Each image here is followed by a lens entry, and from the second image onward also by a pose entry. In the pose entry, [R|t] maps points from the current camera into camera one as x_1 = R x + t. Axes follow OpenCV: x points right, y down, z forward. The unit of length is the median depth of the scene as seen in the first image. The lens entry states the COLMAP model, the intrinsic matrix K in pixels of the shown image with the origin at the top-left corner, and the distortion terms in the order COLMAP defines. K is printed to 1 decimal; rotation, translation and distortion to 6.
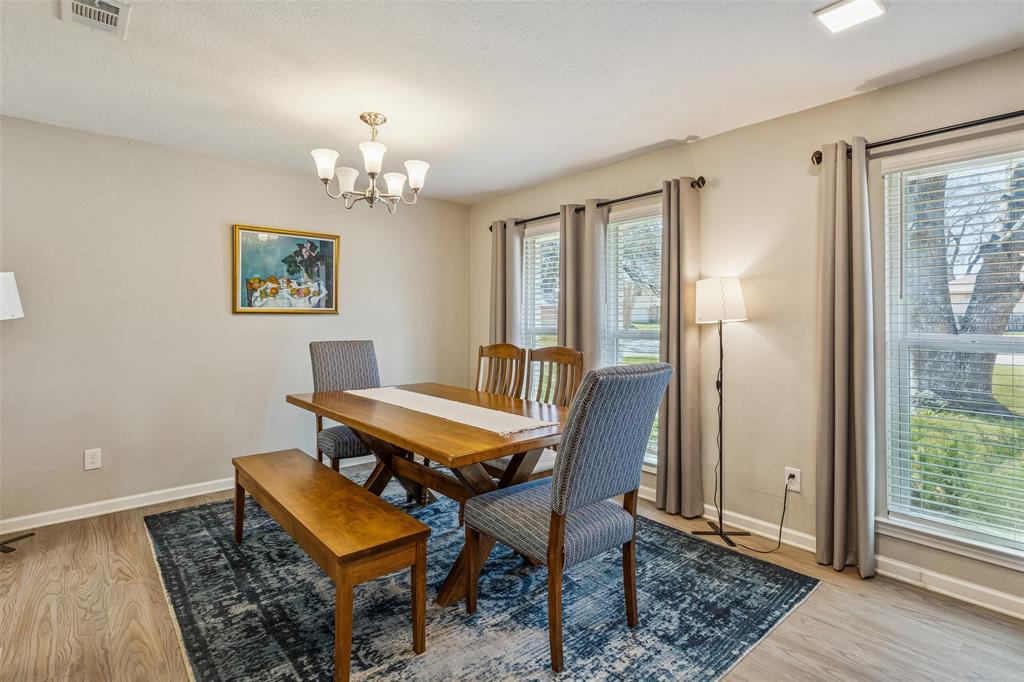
lens RADIAL K [[507.6, 0, 509.3], [0, 507.6, 315.6], [0, 0, 1]] dist [-0.003703, -0.001015]
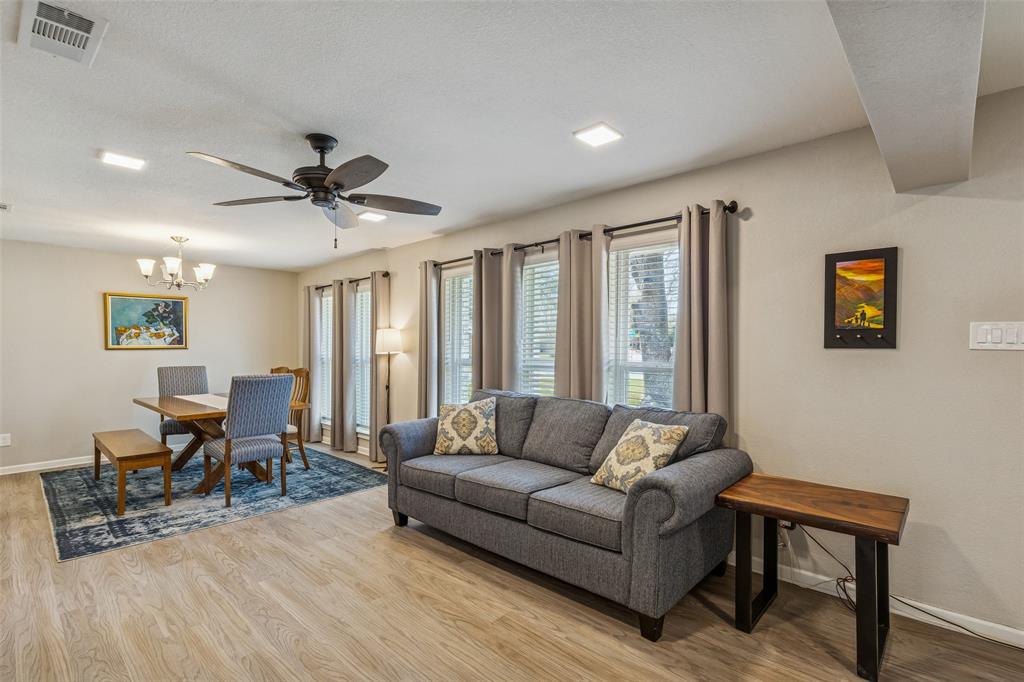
lens RADIAL K [[474.8, 0, 527.3], [0, 474.8, 354.2], [0, 0, 1]] dist [-0.010193, -0.000398]
pose [[0.991139, -0.008410, 0.132560, 0.535907], [0.006030, 0.999814, 0.018344, -0.008689], [-0.132690, -0.017382, 0.991005, -0.591269]]
